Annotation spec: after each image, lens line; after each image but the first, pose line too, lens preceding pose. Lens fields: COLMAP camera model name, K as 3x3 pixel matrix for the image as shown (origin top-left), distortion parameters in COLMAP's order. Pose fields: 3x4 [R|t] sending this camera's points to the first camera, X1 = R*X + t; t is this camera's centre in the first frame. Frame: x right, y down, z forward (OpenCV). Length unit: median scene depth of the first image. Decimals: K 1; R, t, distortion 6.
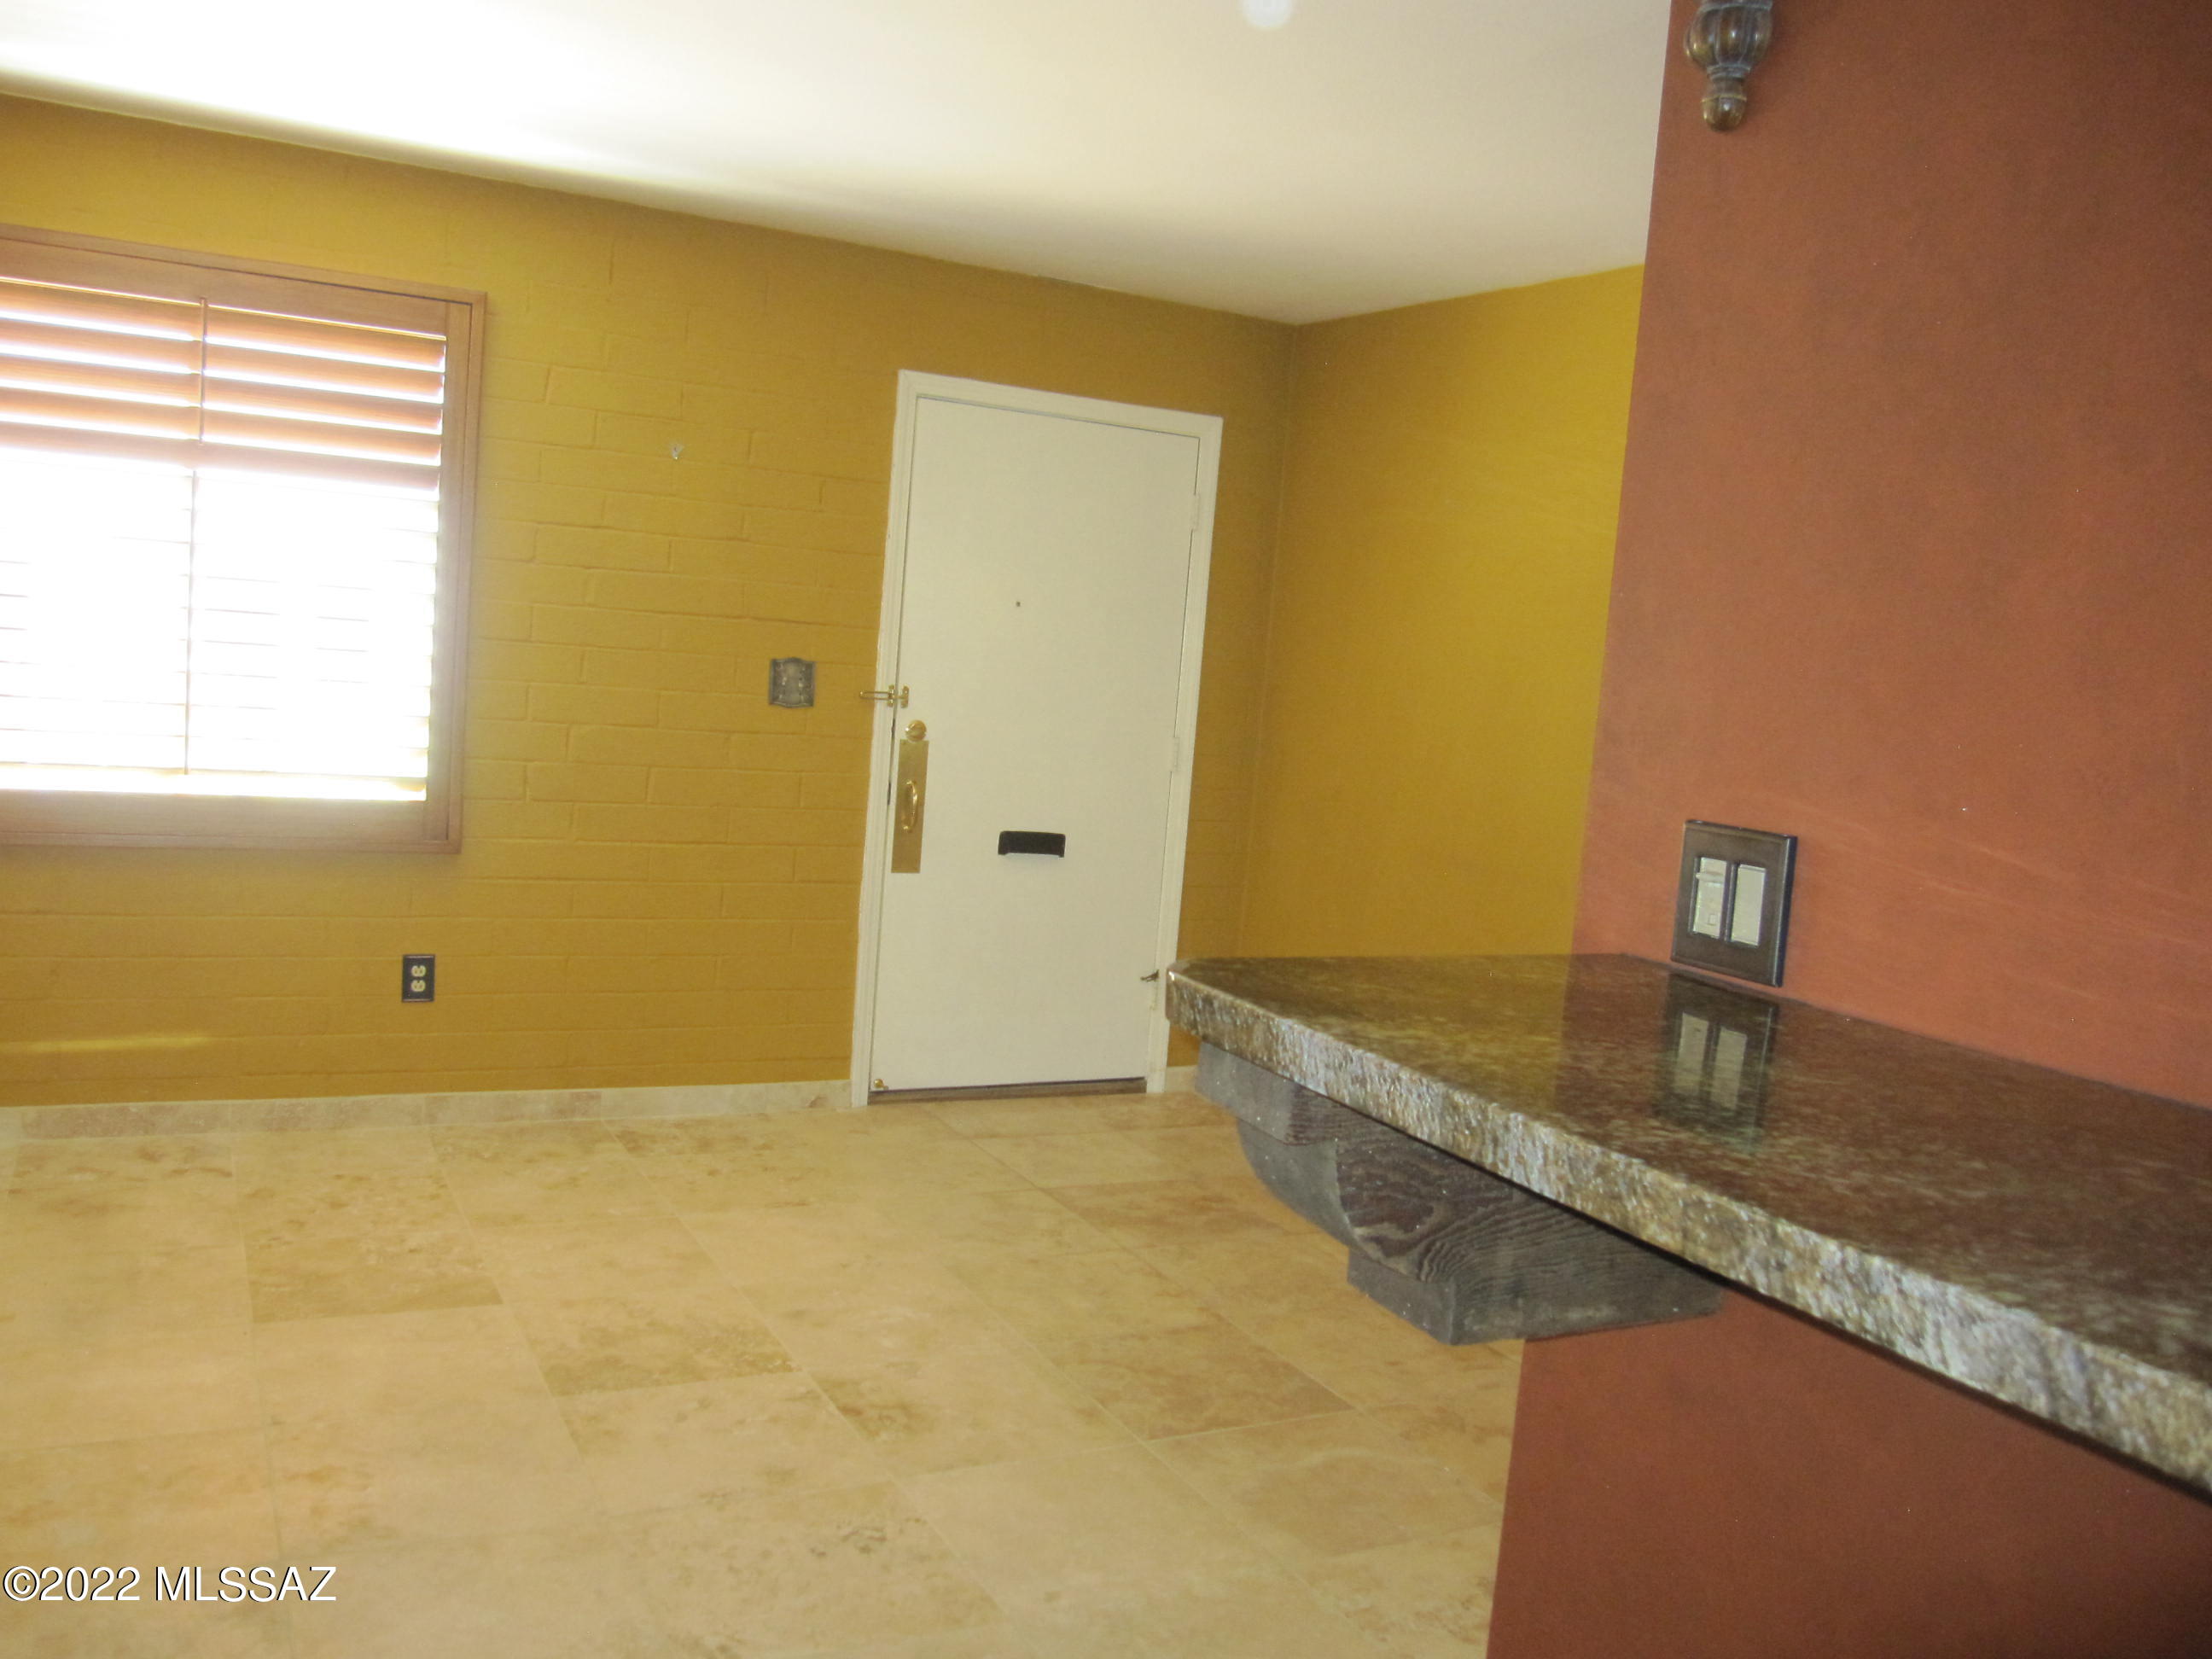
lens RADIAL K [[1822.4, 0, 1108.0], [0, 1822.4, 832.7], [0, 0, 1]] dist [-0.073751, 0.040821]
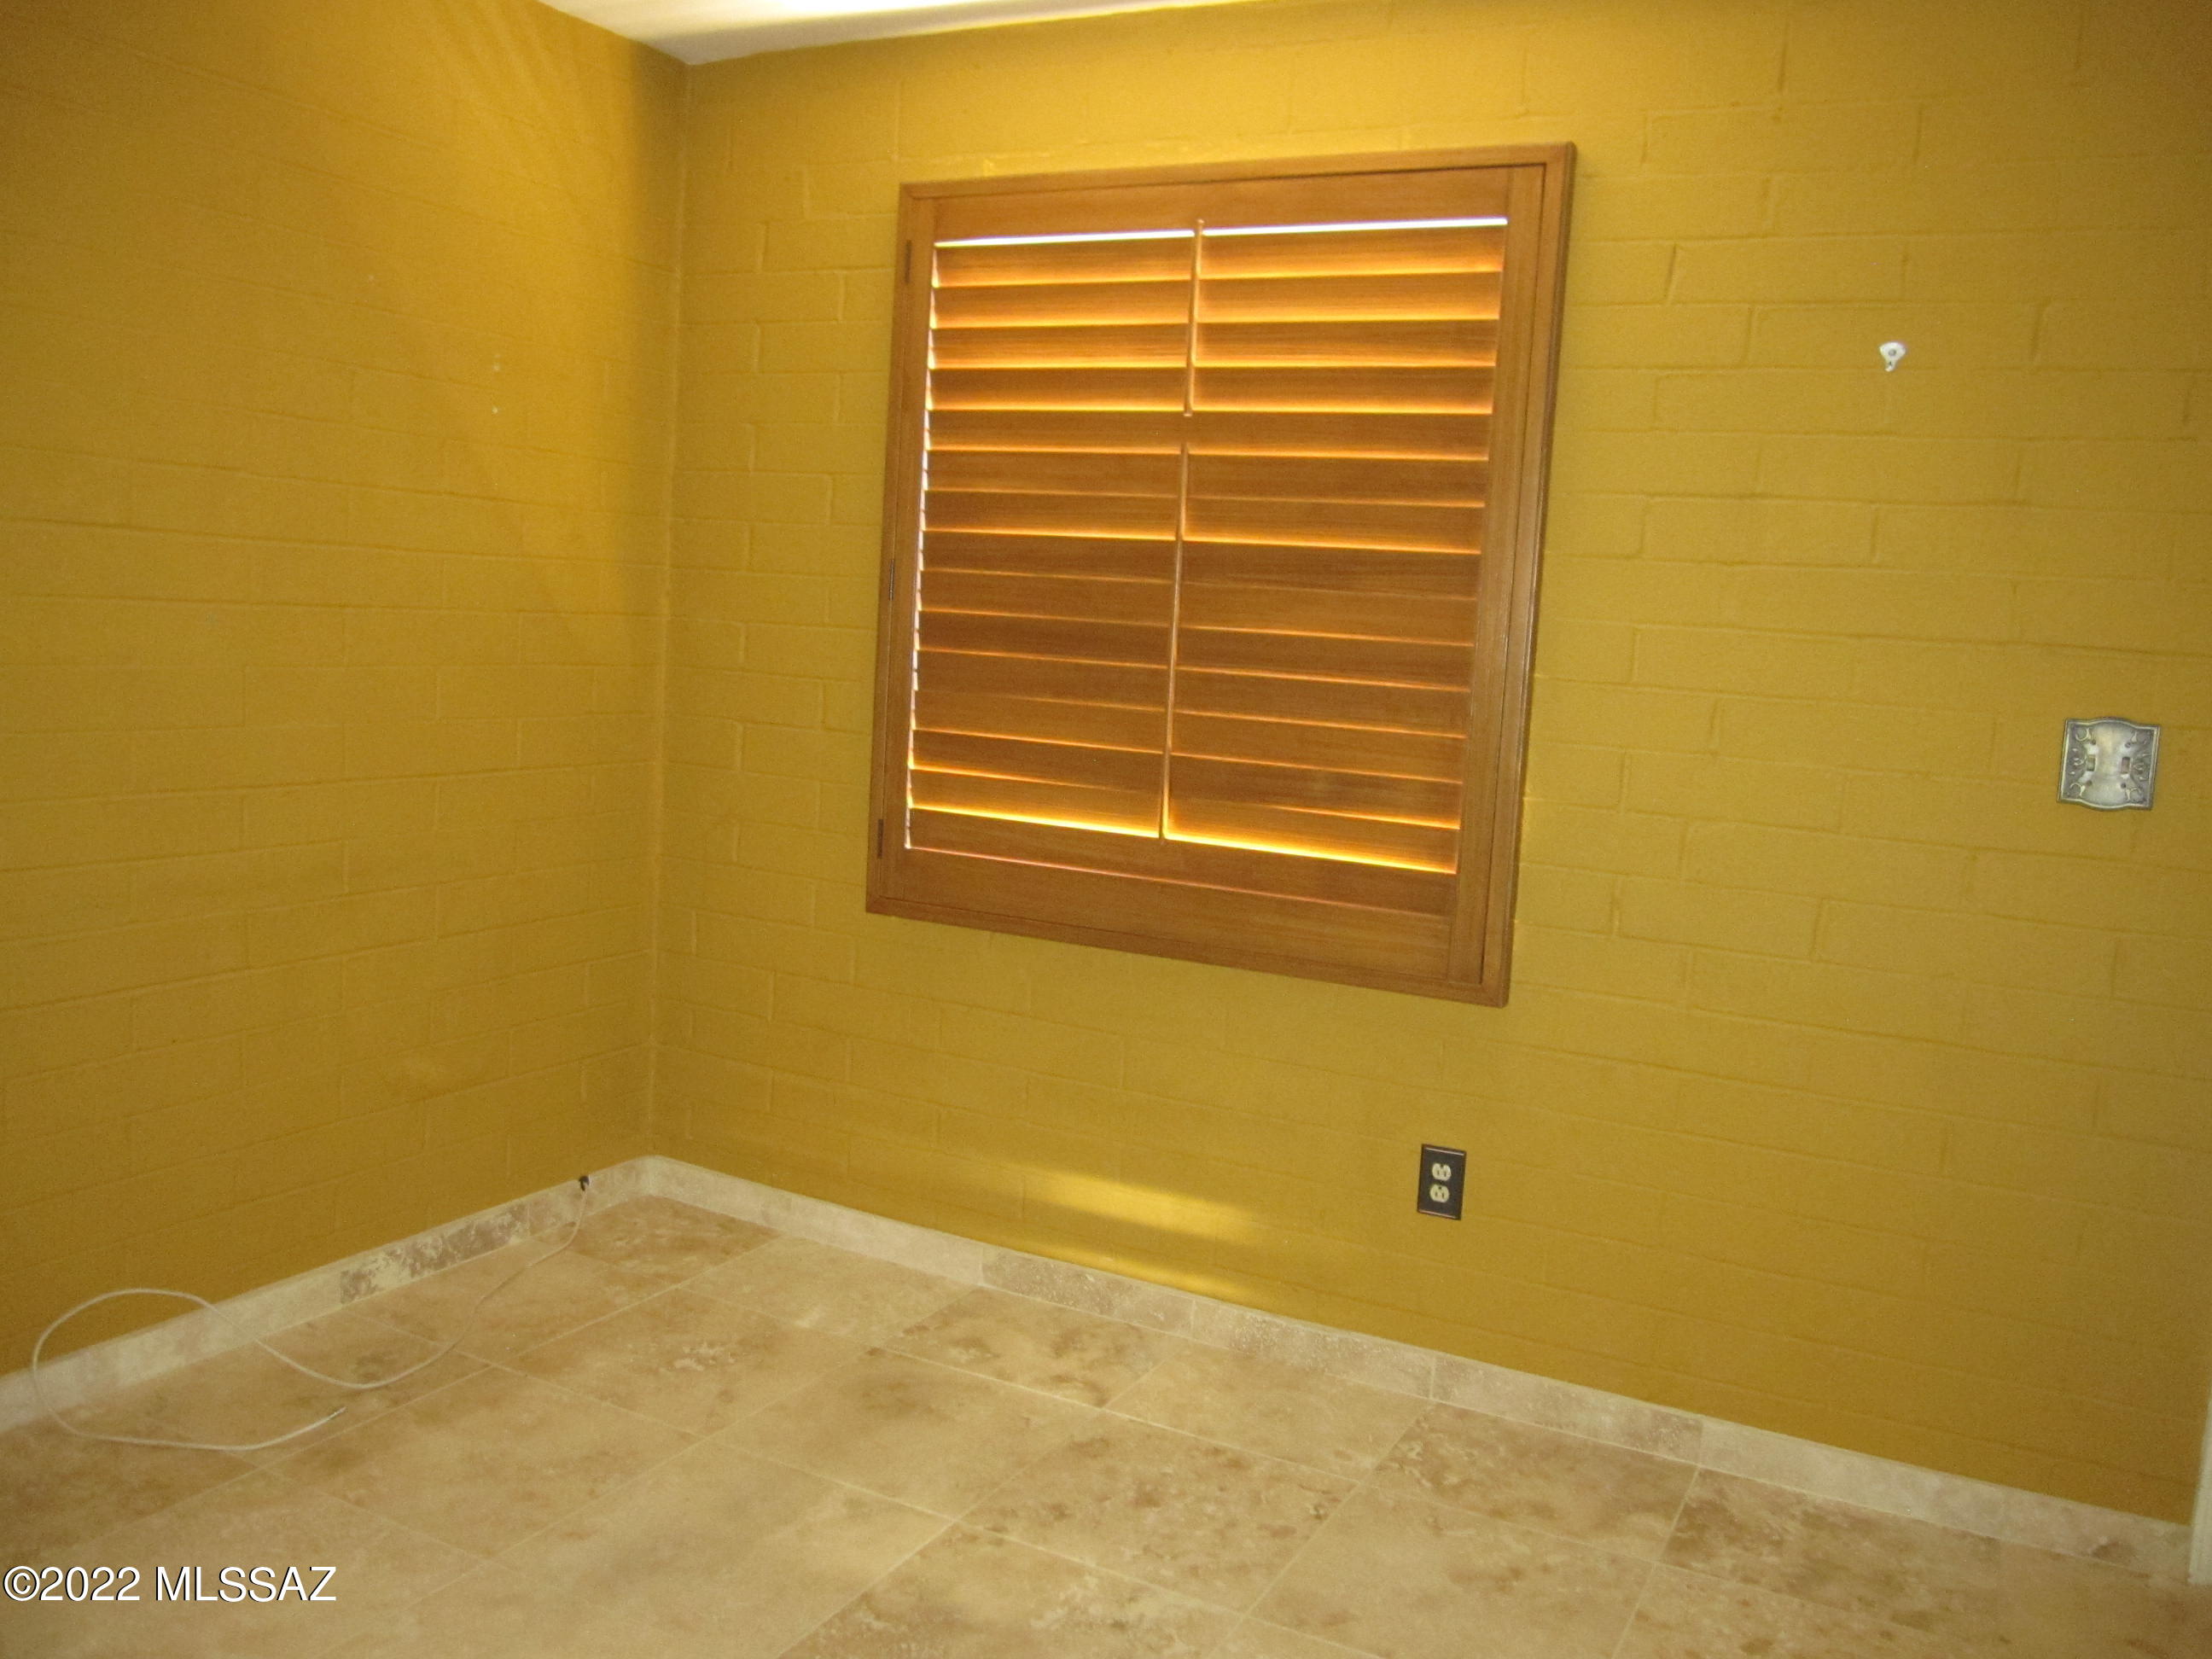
lens RADIAL K [[1822.4, 0, 1108.0], [0, 1822.4, 832.7], [0, 0, 1]] dist [-0.073751, 0.040821]
pose [[0.582970, 0.049055, -0.811012, 0.089192], [-0.097846, 0.995150, -0.010141, -0.030444], [0.806581, 0.085266, 0.584942, 0.491768]]
